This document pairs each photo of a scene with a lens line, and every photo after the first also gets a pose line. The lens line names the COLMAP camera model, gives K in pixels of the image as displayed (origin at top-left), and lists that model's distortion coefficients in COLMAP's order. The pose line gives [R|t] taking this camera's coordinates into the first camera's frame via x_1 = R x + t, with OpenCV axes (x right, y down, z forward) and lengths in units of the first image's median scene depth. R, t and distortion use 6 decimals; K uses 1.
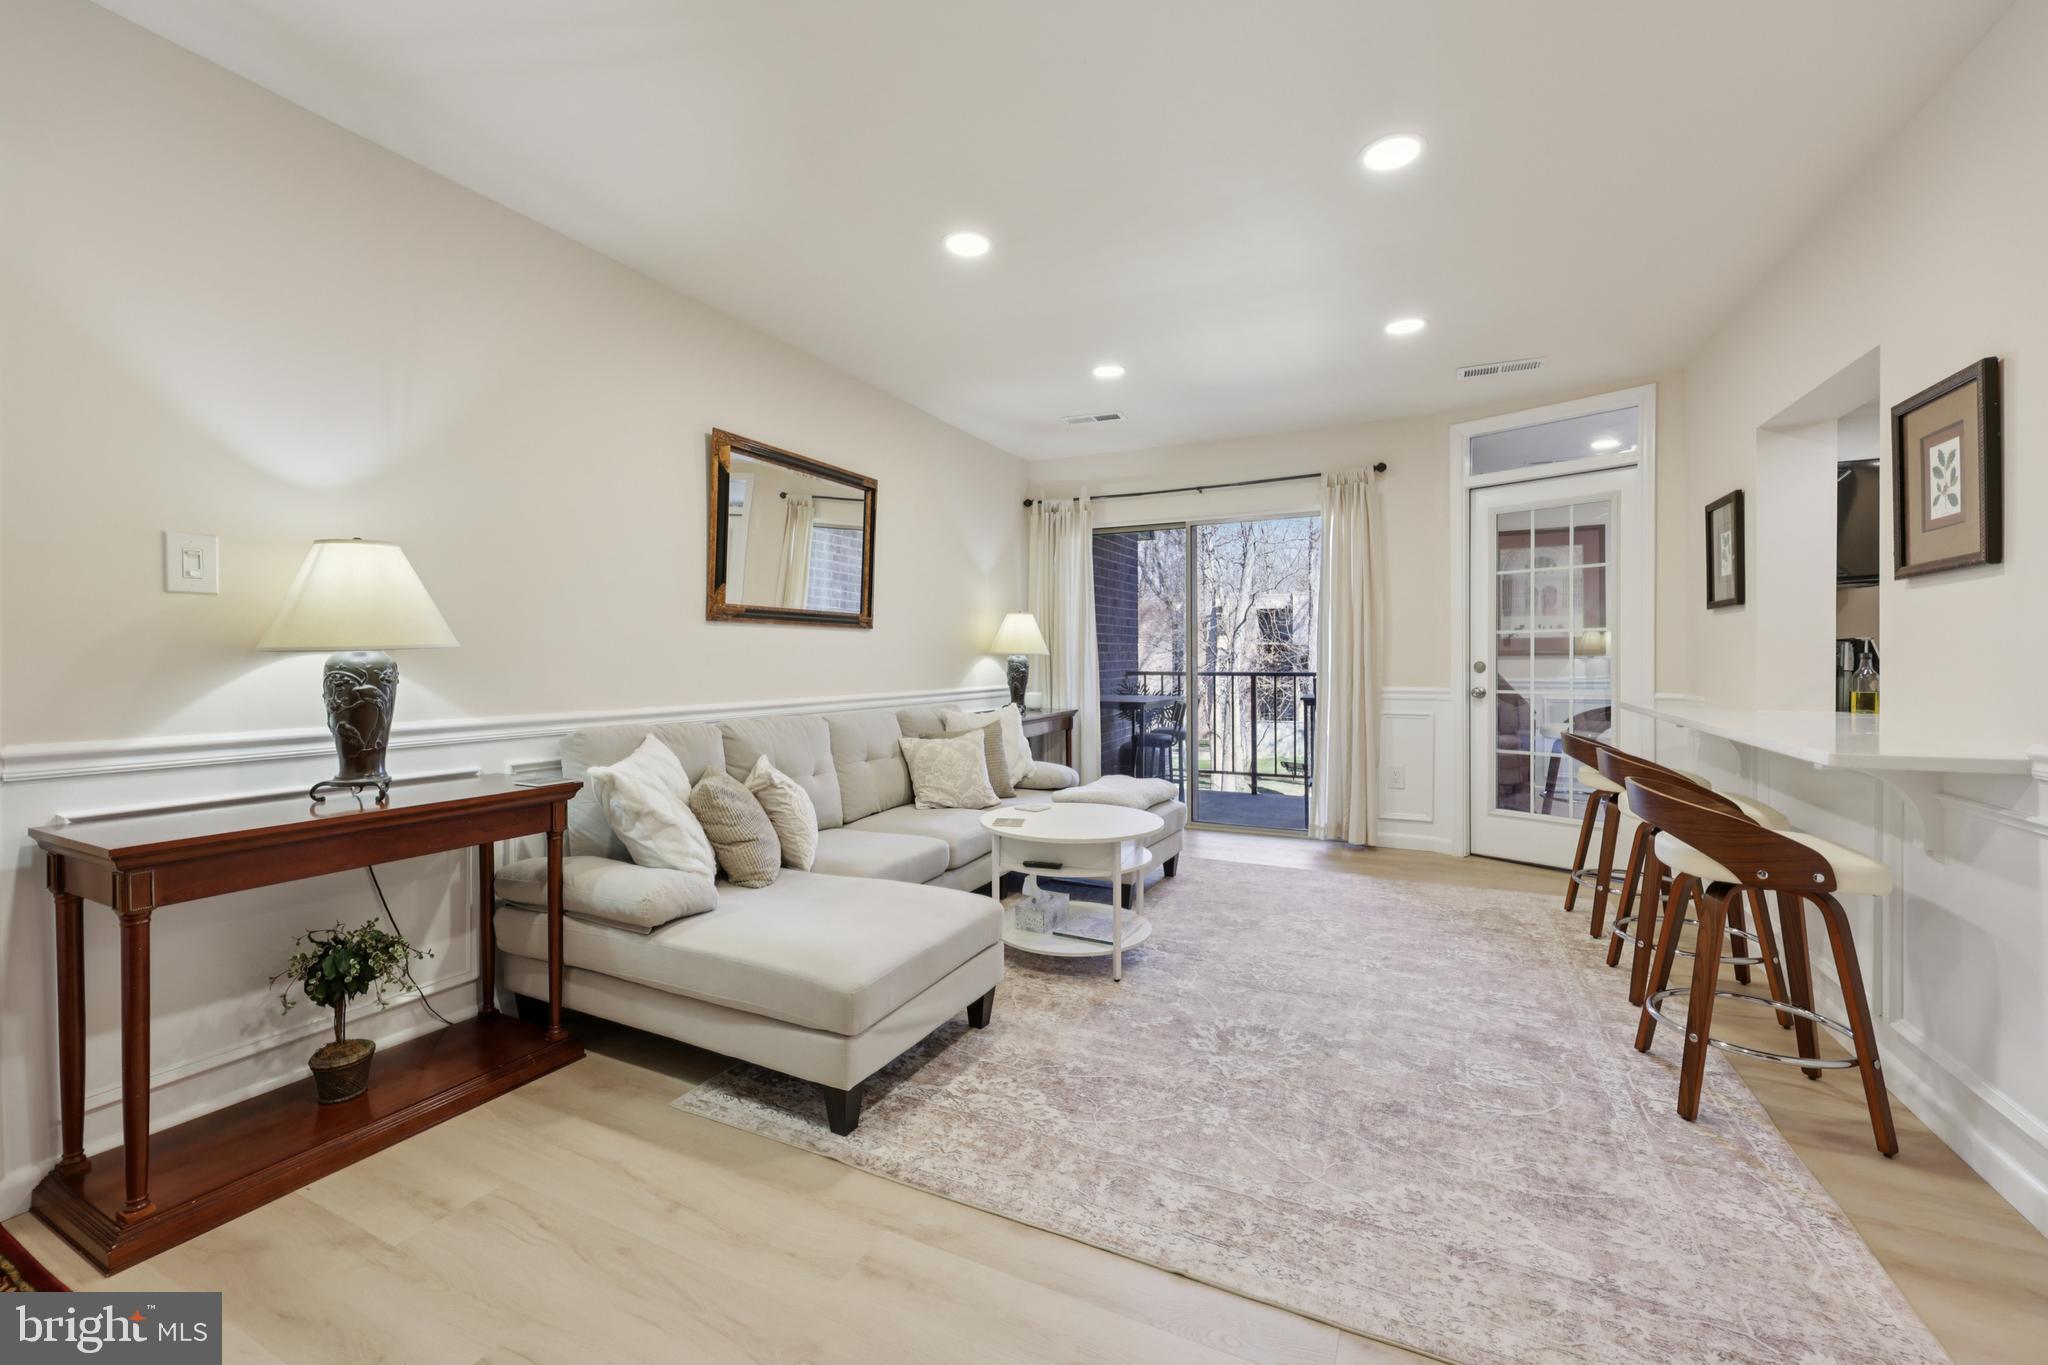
lens RADIAL K [[829.8, 0, 1029.2], [0, 829.8, 670.4], [0, 0, 1]] dist [0.000108, -0.000407]
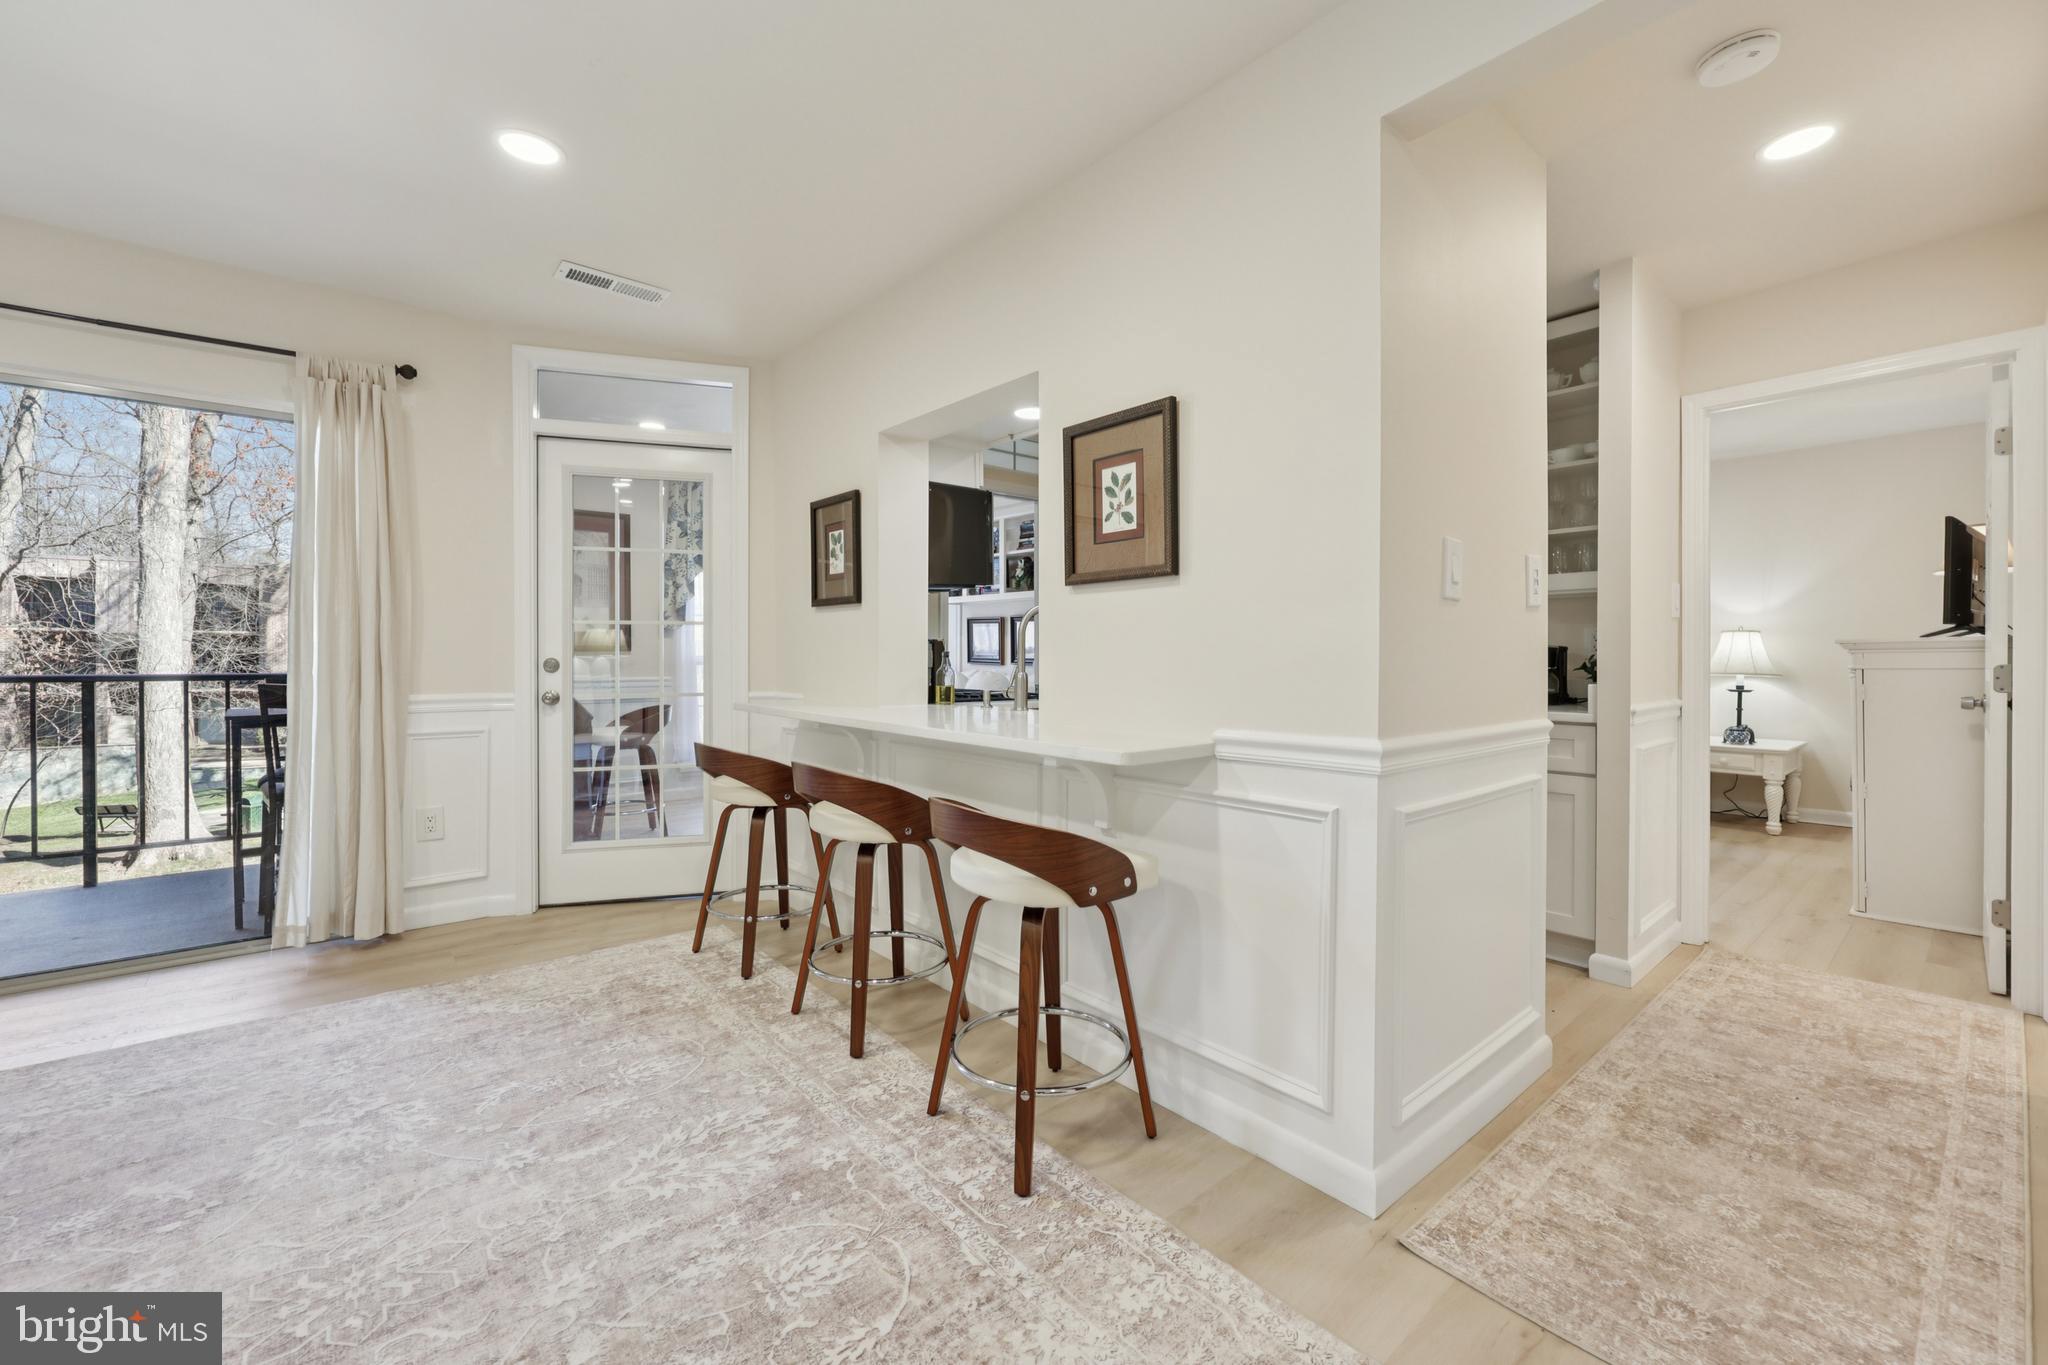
lens RADIAL K [[829.8, 0, 1029.4], [0, 829.8, 660.3], [0, 0, 1]] dist [0.000108, -0.000407]
pose [[0.401542, 0.000398, 0.915841, 0.011793], [0.007314, 0.999967, -0.003641, -0.004545], [-0.915811, 0.008160, 0.401526, 0.475754]]
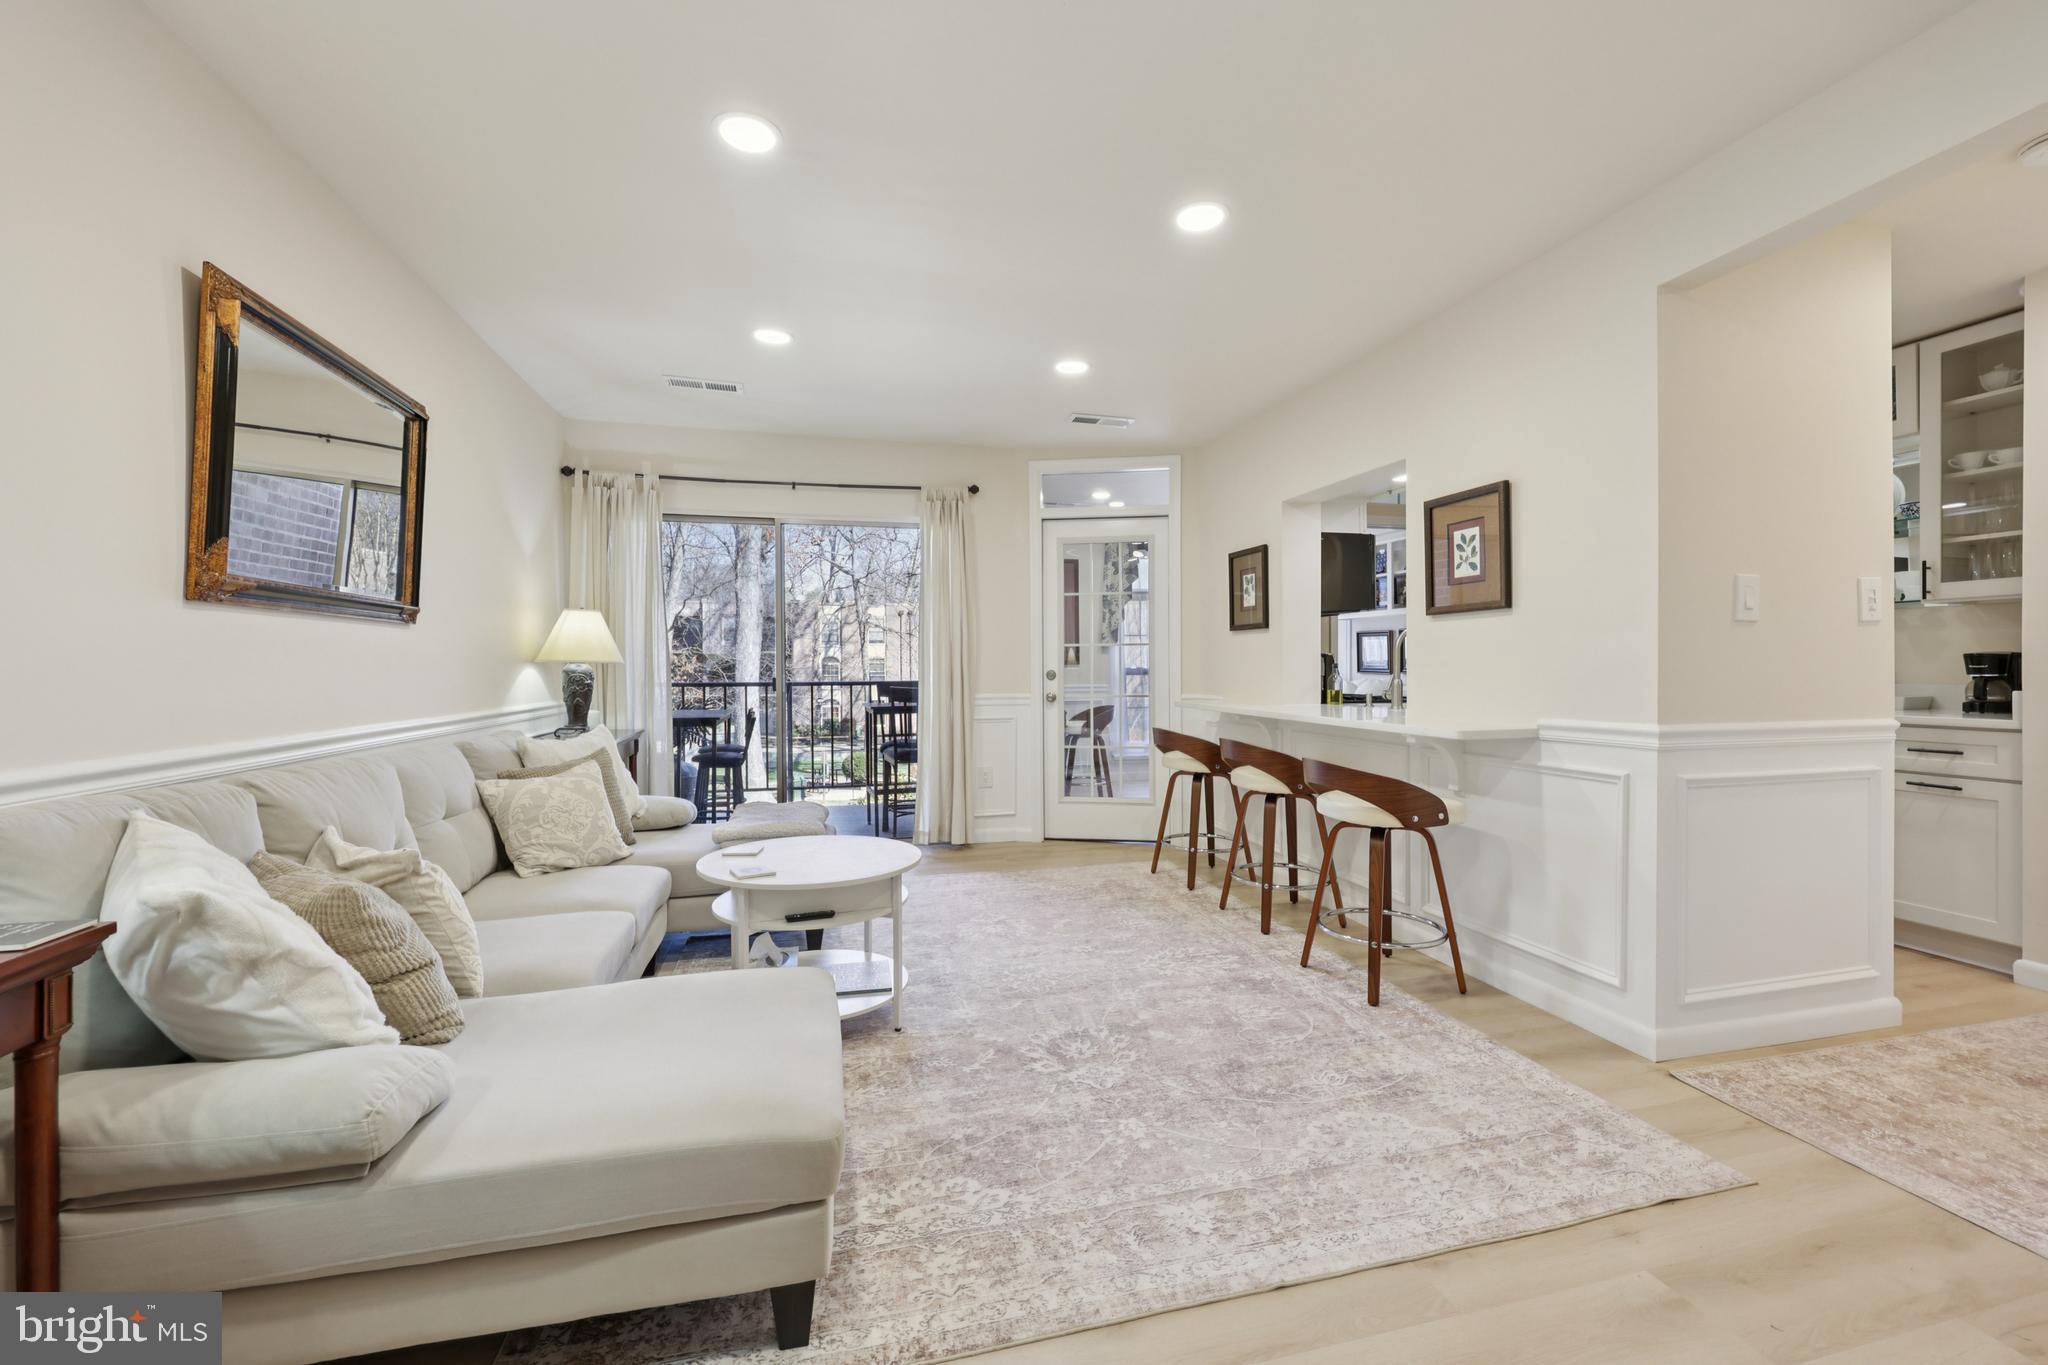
lens RADIAL K [[829.8, 0, 1034.1], [0, 829.8, 675.6], [0, 0, 1]] dist [0.000108, -0.000407]
pose [[0.760079, -0.006699, 0.649797, -0.389078], [0.010362, 0.999945, -0.001812, -0.002633], [-0.649748, 0.008110, 0.760106, 0.246158]]
